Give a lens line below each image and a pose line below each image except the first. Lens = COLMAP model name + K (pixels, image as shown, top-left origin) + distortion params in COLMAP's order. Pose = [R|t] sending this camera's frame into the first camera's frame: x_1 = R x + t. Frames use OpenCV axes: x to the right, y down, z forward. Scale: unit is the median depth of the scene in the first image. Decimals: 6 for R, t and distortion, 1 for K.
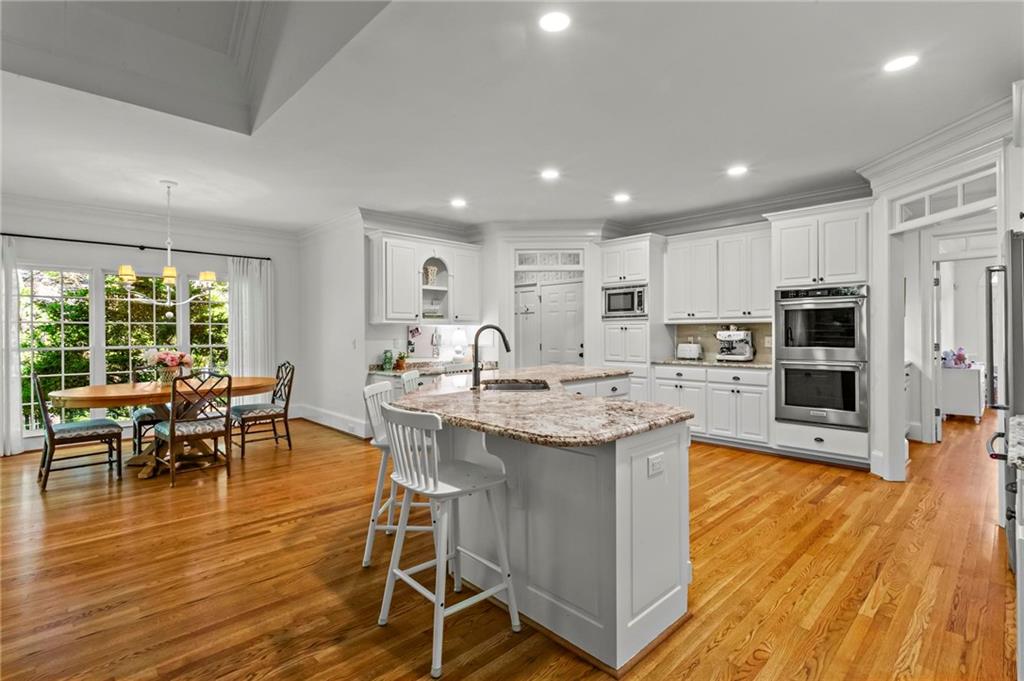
lens RADIAL K [[490.7, 0, 513.8], [0, 490.7, 336.1], [0, 0, 1]] dist [-0.003850, 0.004216]
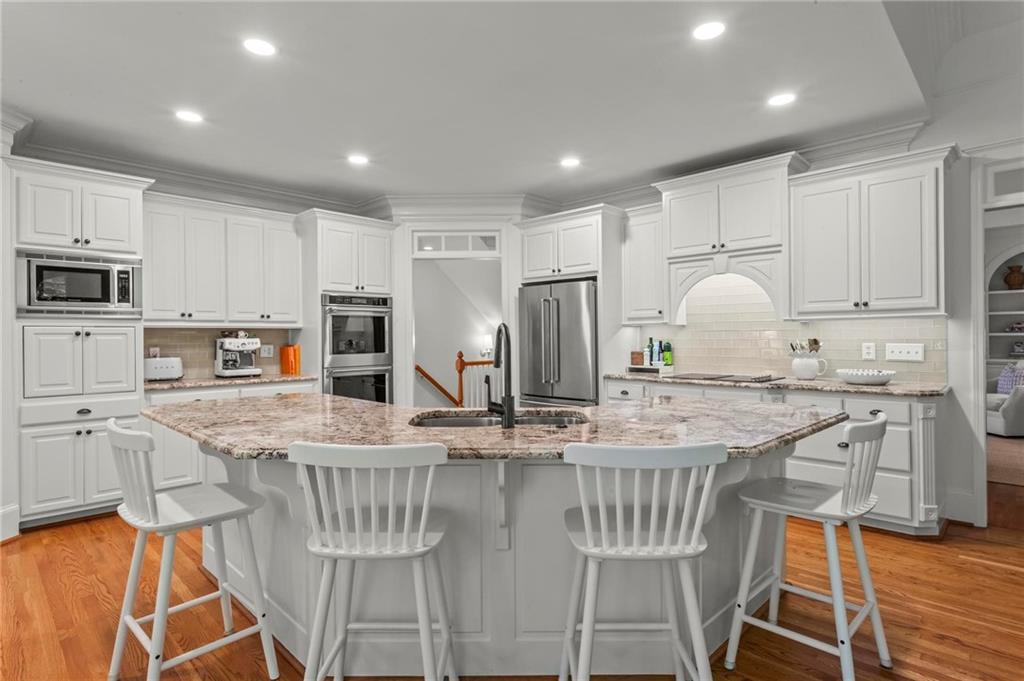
lens RADIAL K [[525.3, 0, 514.0], [0, 525.3, 337.4], [0, 0, 1]] dist [-0.000151, 0.000365]
pose [[-0.034454, -0.000155, 0.999406, -0.409442], [0.015163, 0.999885, 0.000677, -0.005727], [-0.999291, 0.015178, -0.034447, 0.588828]]
